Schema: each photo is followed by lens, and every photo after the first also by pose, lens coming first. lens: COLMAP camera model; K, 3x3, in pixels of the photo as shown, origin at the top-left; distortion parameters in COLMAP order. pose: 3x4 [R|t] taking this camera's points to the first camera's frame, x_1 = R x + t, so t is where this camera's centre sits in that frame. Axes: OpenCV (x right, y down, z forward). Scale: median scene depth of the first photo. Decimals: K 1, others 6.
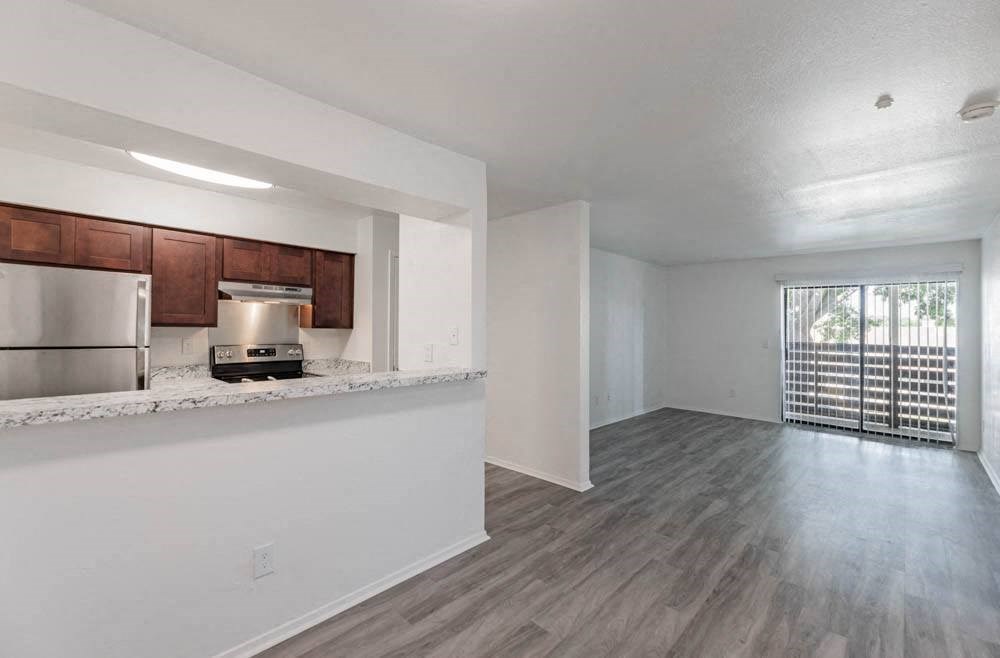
lens RADIAL K [[420.8, 0, 501.8], [0, 420.8, 325.9], [0, 0, 1]] dist [-0.008555, 0.000219]
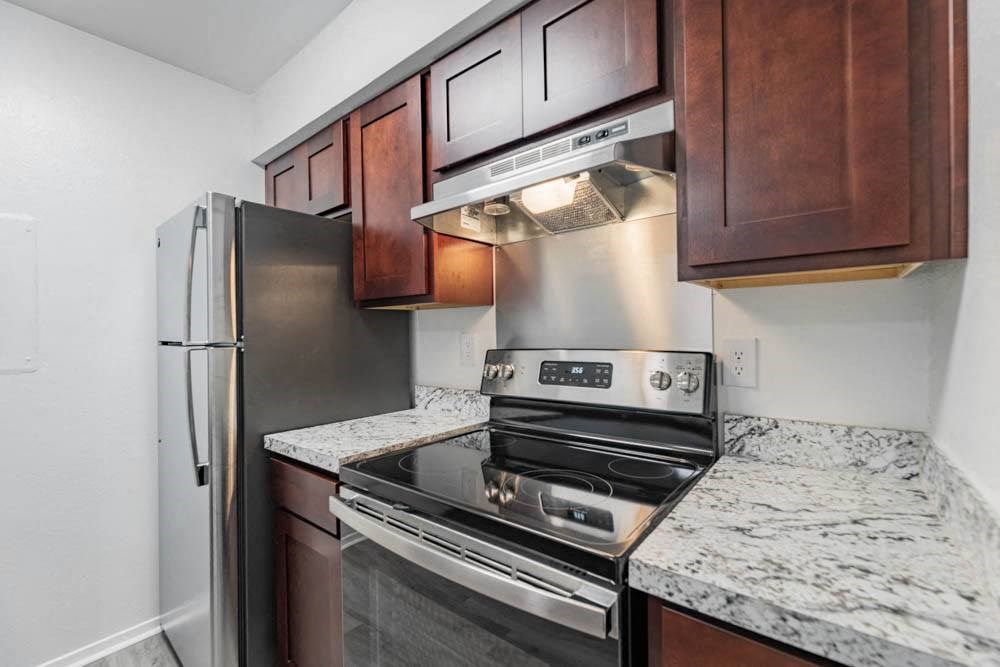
lens RADIAL K [[419.9, 0, 510.0], [0, 419.9, 335.8], [0, 0, 1]] dist [-0.006427, 0.001119]
pose [[0.085596, -0.012472, -0.996252, -0.279710], [0.018794, 0.999764, -0.010902, 0.041313], [0.996153, -0.017790, 0.085810, 1.037912]]
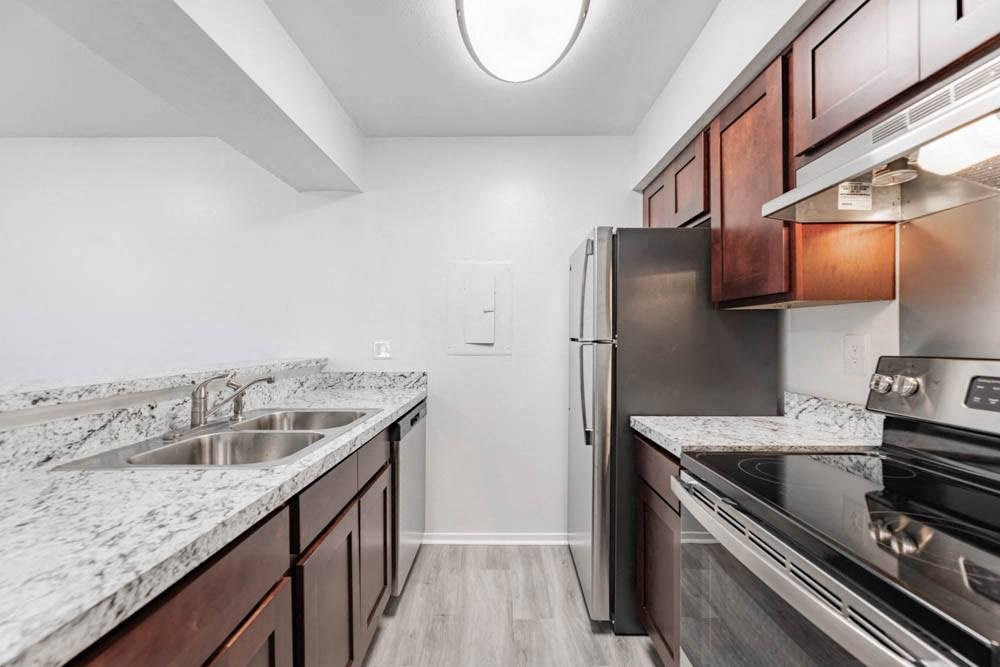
lens RADIAL K [[419.9, 0, 507.1], [0, 419.9, 338.0], [0, 0, 1]] dist [-0.006427, 0.001119]
pose [[-0.717584, -0.012182, -0.696365, -0.252655], [-0.008364, 0.999926, -0.008874, 0.041434], [0.696422, -0.000543, -0.717633, 1.086761]]
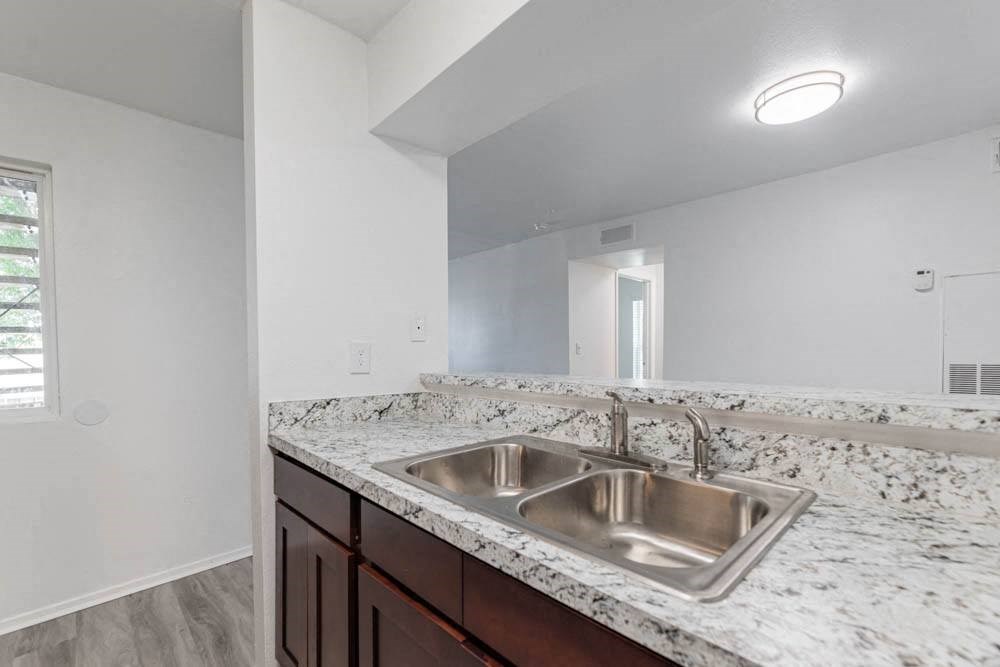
lens RADIAL K [[439.5, 0, 501.2], [0, 439.5, 344.3], [0, 0, 1]] dist [-0.004879, -0.000557]
pose [[0.050321, -0.011270, 0.998670, -0.652308], [0.014368, 0.999841, 0.010560, 0.036997], [-0.998630, 0.013817, 0.050475, 0.668961]]
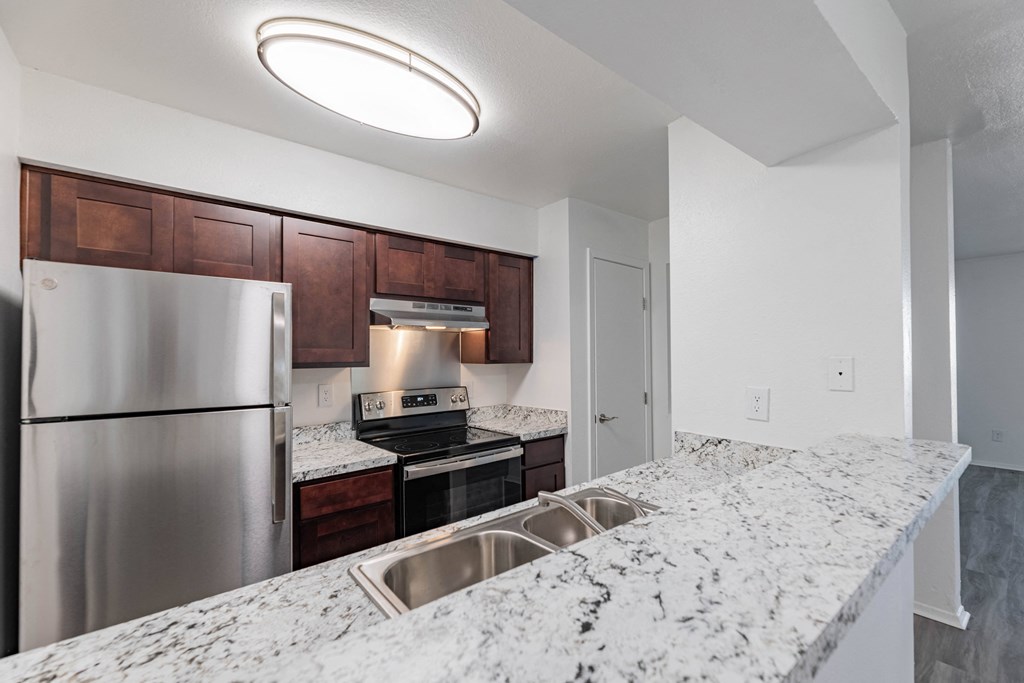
lens RADIAL K [[430.0, 0, 524.8], [0, 430.0, 349.5], [0, 0, 1]] dist [-0.006427, 0.001119]
pose [[0.993597, -0.030976, -0.108650, -0.357674], [0.029444, 0.999444, -0.015675, -0.005941], [0.109075, 0.012376, 0.993957, 0.346216]]
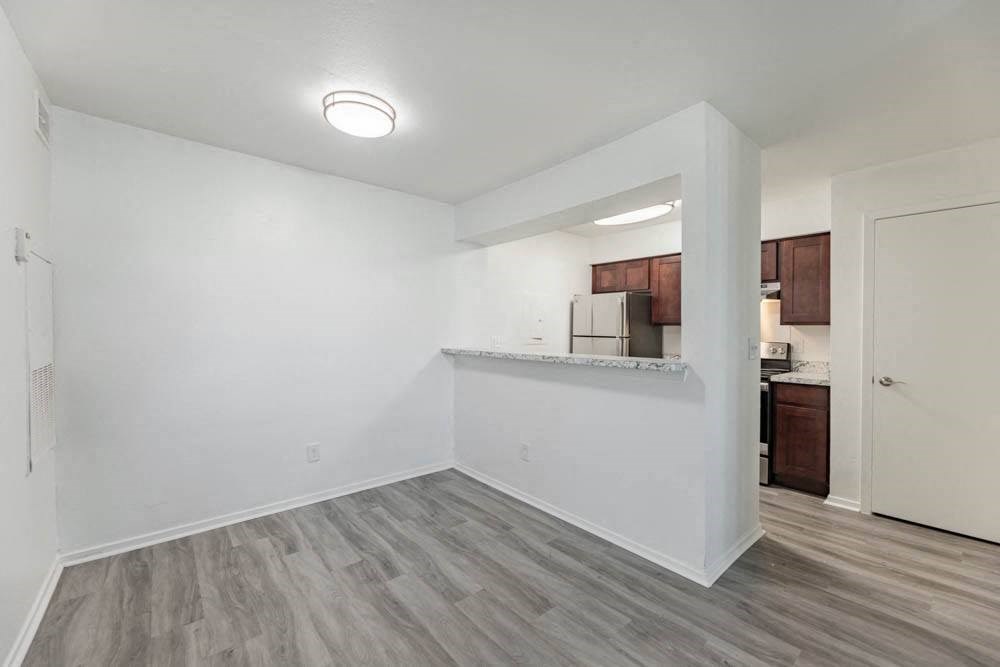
lens RADIAL K [[409.8, 0, 498.5], [0, 409.8, 331.1], [0, 0, 1]] dist [0.000153, -0.000398]
pose [[-0.103922, -0.013528, -0.994493, 0.602253], [-0.005746, 0.999899, -0.013001, 0.039465], [0.994569, 0.004363, -0.103989, 0.549009]]
